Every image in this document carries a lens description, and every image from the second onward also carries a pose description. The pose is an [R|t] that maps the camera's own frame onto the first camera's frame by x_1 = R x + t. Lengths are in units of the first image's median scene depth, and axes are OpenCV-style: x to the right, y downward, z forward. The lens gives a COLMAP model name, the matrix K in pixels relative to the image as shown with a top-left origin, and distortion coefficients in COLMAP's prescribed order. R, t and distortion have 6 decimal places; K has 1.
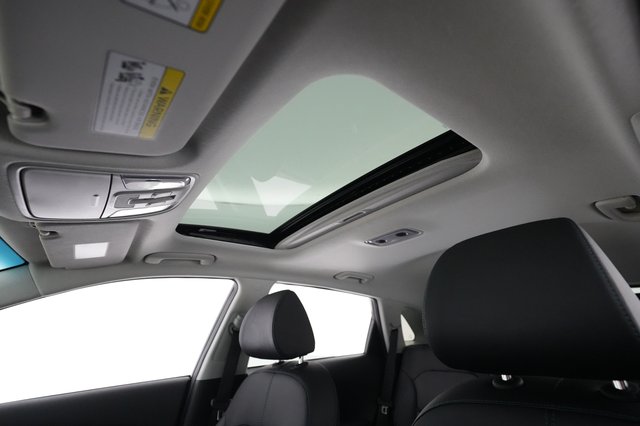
lens RADIAL K [[315.0, 0, 320.0], [0, 315.0, 213.0], [0, 0, 1]] dist [0.000141, 0.000067]
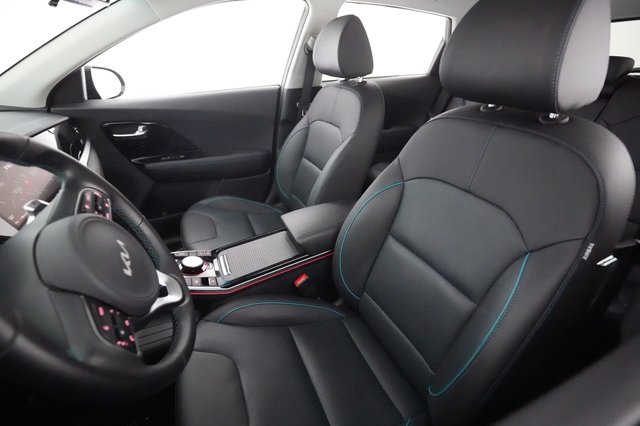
lens RADIAL K [[315.0, 0, 320.0], [0, 315.0, 213.0], [0, 0, 1]] dist [0.000141, 0.000067]
pose [[0.972582, 0.136364, -0.188386, 0.079807], [0.055841, 0.649422, 0.758376, -0.134441], [0.225757, -0.748102, 0.624001, -0.199384]]
